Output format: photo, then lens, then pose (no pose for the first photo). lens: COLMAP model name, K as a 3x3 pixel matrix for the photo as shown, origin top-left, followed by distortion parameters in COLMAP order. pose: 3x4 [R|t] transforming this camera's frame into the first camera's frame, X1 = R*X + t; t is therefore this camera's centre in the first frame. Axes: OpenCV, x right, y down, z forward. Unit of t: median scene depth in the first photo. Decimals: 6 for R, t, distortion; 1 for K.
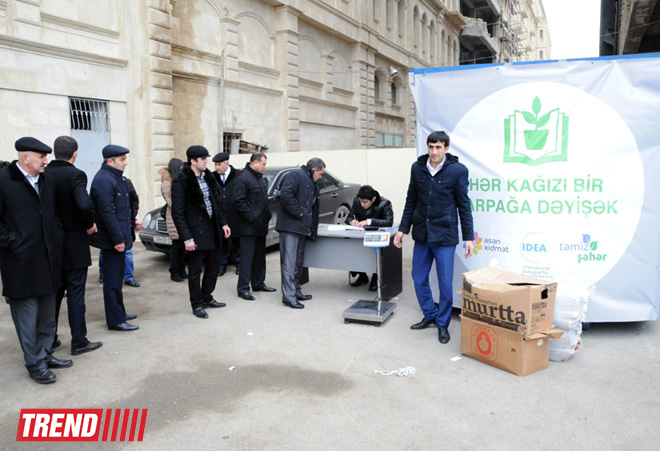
lens RADIAL K [[542.7, 0, 338.7], [0, 542.7, 233.4], [0, 0, 1]] dist [-0.161528, 0.128122]
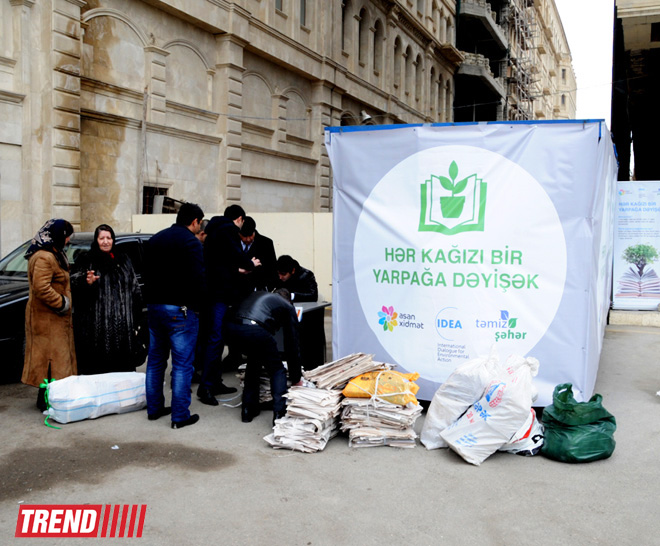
lens RADIAL K [[704.2, 0, 351.7], [0, 704.2, 284.2], [0, 0, 1]] dist [-0.146421, 0.155192]
pose [[0.997810, 0.025750, 0.060923, 0.041080], [-0.022571, 0.998377, -0.052295, 0.008505], [-0.062171, 0.050806, 0.996772, -0.067205]]
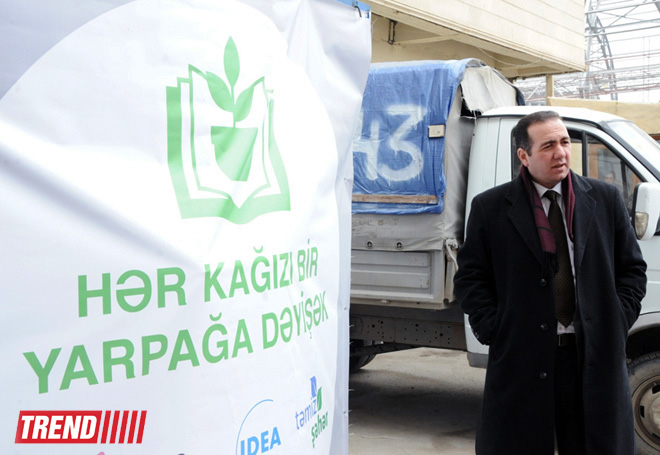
lens RADIAL K [[816.3, 0, 330.0], [0, 816.3, 227.5], [0, 0, 1]] dist [0.008587, 0.272690]
pose [[0.132166, -0.017719, 0.991069, -0.062030], [0.155067, 0.987899, -0.003017, -0.037332], [-0.979023, 0.154081, 0.133314, 0.284722]]
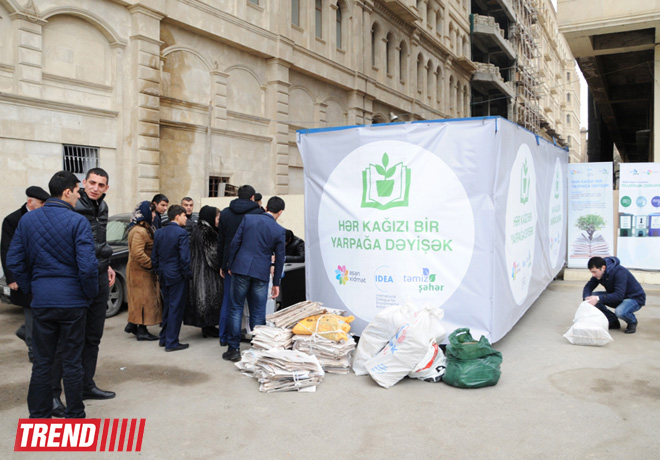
lens RADIAL K [[562.1, 0, 330.0], [0, 562.1, 230.0], [0, 0, 1]] dist [-0.165096, 0.124467]
pose [[0.997113, 0.015695, -0.074297, 0.112790], [-0.022049, 0.996094, -0.085500, 0.009233], [0.072665, 0.086891, 0.993564, -0.085304]]
